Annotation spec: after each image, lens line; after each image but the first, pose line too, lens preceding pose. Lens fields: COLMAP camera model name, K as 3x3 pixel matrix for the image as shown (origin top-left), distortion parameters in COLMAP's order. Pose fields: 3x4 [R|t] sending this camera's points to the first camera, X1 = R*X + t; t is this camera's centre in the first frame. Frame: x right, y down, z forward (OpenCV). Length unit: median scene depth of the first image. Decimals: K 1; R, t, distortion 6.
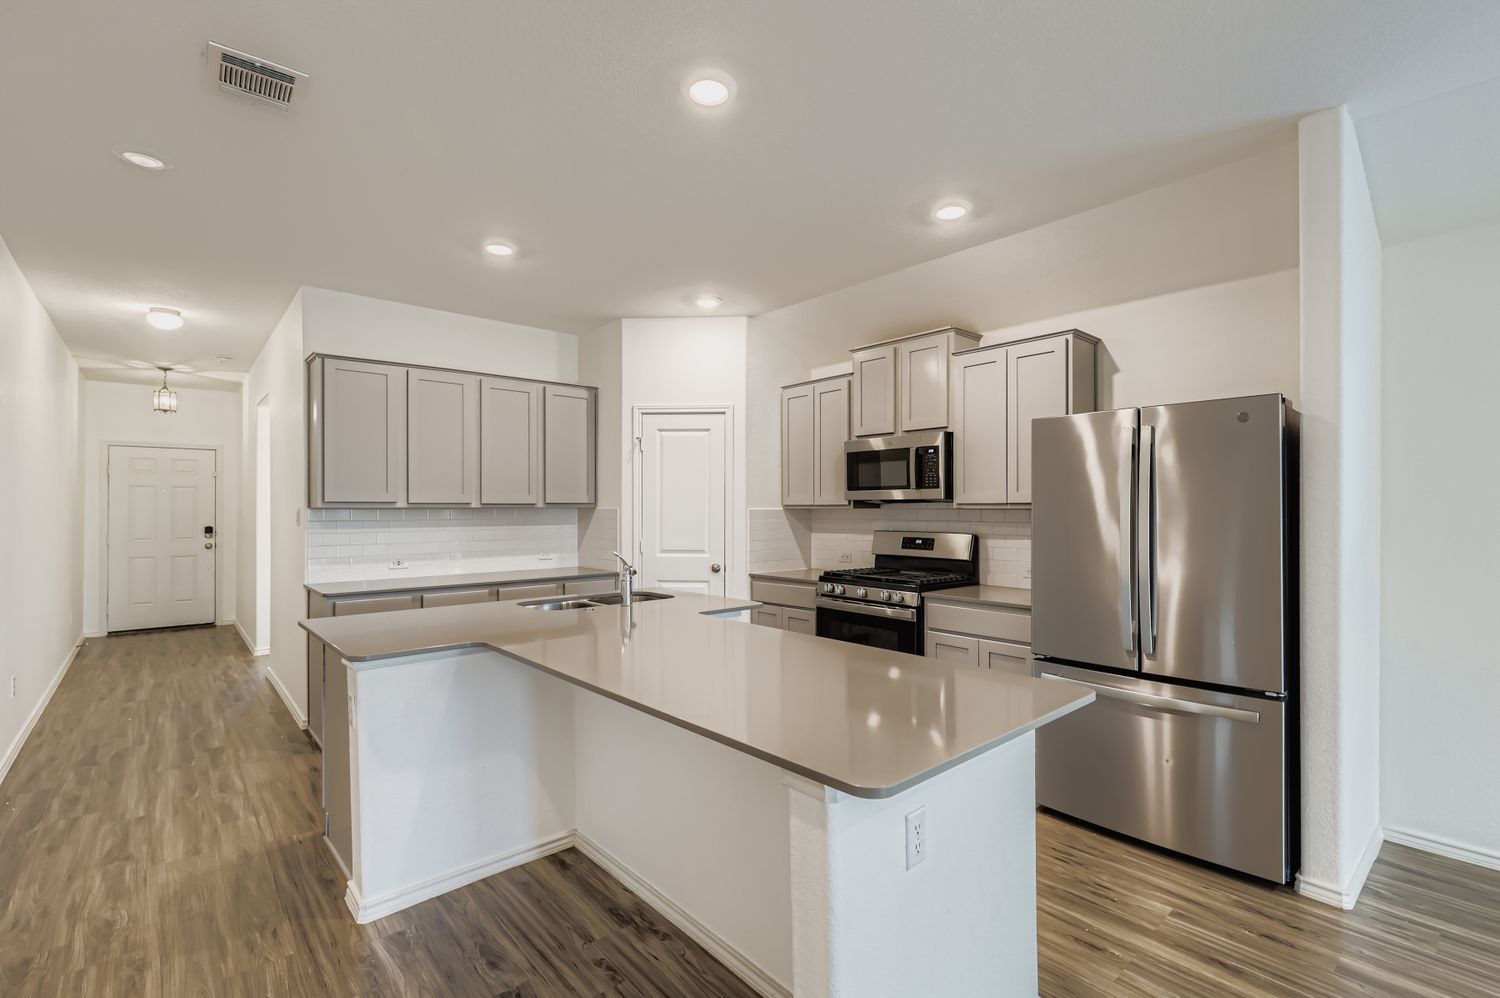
lens RADIAL K [[674.8, 0, 753.8], [0, 674.8, 506.7], [0, 0, 1]] dist [0.016999, -0.000223]
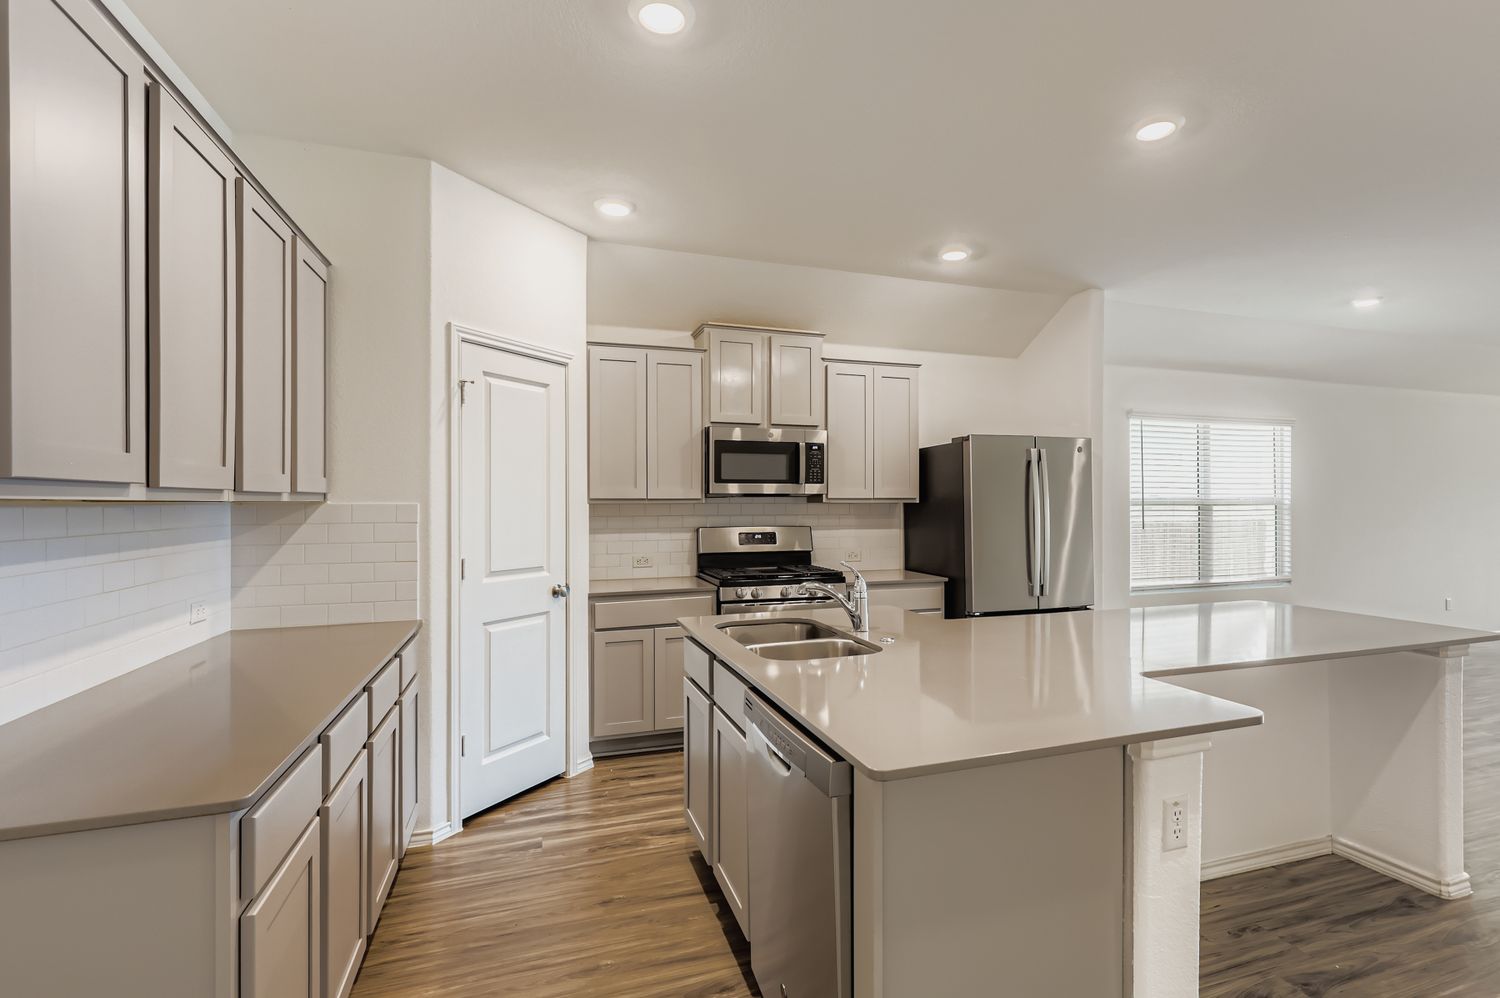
lens RADIAL K [[674.8, 0, 751.9], [0, 674.8, 497.5], [0, 0, 1]] dist [0.016999, -0.000223]
pose [[0.400923, 0.006459, 0.916089, -0.676228], [-0.000561, 0.999977, -0.006805, 0.001491], [-0.916111, 0.002215, 0.400918, 0.617628]]
